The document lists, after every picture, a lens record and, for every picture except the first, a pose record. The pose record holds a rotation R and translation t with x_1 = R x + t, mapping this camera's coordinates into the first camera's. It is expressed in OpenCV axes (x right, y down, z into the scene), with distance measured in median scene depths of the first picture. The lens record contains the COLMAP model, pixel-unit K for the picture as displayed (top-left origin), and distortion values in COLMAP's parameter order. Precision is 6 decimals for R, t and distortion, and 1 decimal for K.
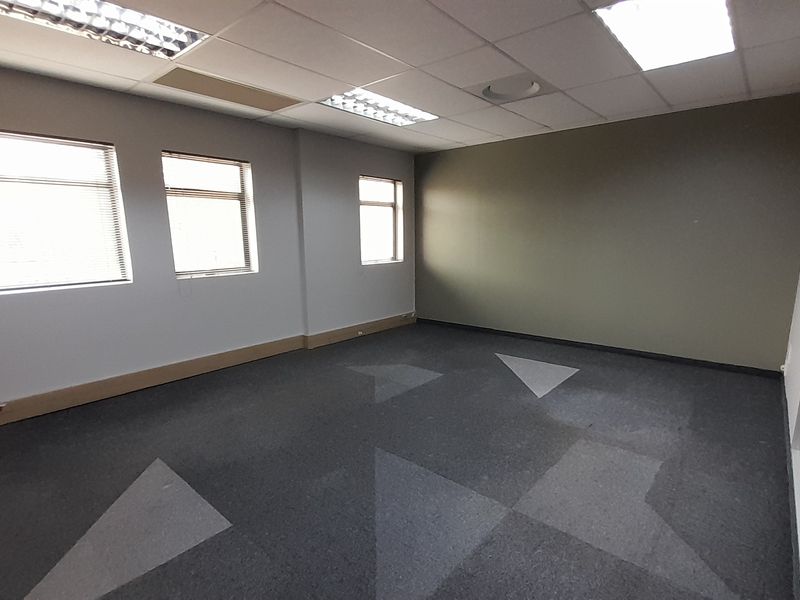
lens RADIAL K [[422.6, 0, 403.1], [0, 422.6, 311.7], [0, 0, 1]] dist [0.022115, -0.018883]
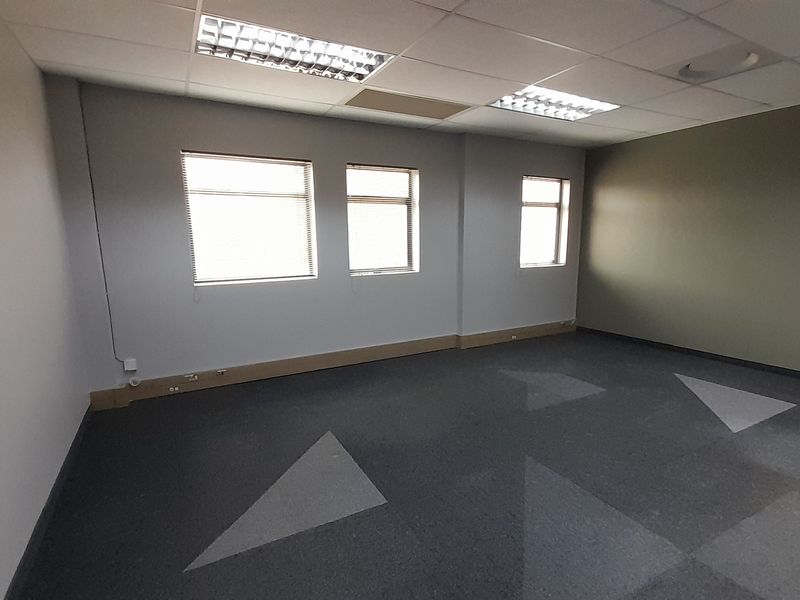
lens RADIAL K [[422.6, 0, 399.2], [0, 422.6, 312.0], [0, 0, 1]] dist [0.022115, -0.018883]
pose [[0.933864, 0.060194, -0.352525, -0.011944], [-0.061512, 0.998078, 0.007473, 0.002523], [0.352297, 0.014706, 0.935773, -0.011208]]
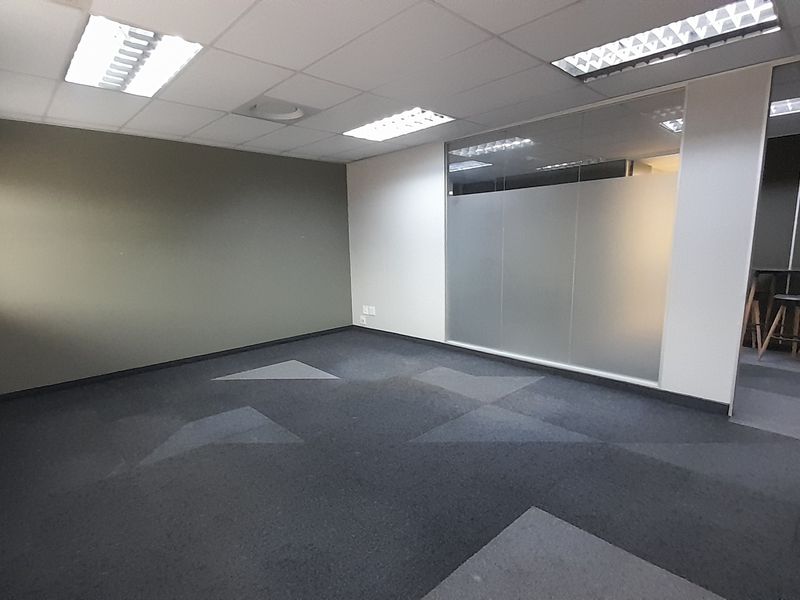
lens RADIAL K [[422.6, 0, 401.1], [0, 422.6, 314.9], [0, 0, 1]] dist [0.022115, -0.018883]
pose [[0.093486, -0.165677, 0.981739, -0.855628], [0.201351, 0.968828, 0.144325, -0.118358], [-0.975048, 0.184182, 0.123931, 0.664660]]
